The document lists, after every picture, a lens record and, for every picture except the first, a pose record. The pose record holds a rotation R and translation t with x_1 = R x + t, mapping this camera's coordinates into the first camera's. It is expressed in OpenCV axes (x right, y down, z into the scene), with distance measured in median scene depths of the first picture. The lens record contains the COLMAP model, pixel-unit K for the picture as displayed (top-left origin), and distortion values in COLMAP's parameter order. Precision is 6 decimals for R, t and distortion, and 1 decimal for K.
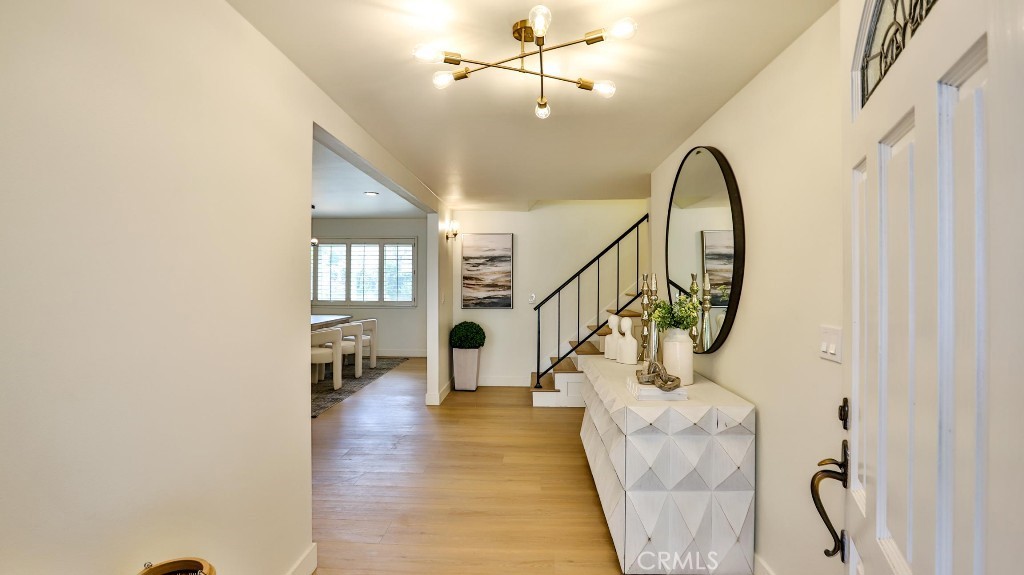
lens RADIAL K [[496.7, 0, 512.3], [0, 496.7, 285.0], [0, 0, 1]] dist [-0.010803, 0.003722]
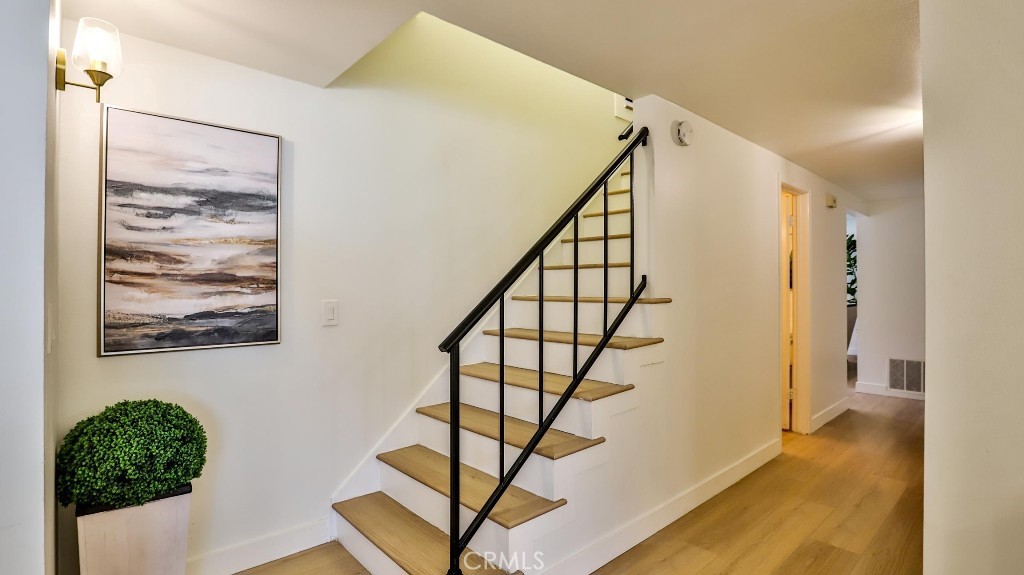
lens RADIAL K [[496.7, 0, 513.3], [0, 496.7, 281.3], [0, 0, 1]] dist [-0.010803, 0.003722]
pose [[0.717473, 0.003054, 0.696580, -0.129384], [-0.000027, 0.999991, -0.004357, 0.004459], [-0.696587, 0.003107, 0.717466, 0.624103]]
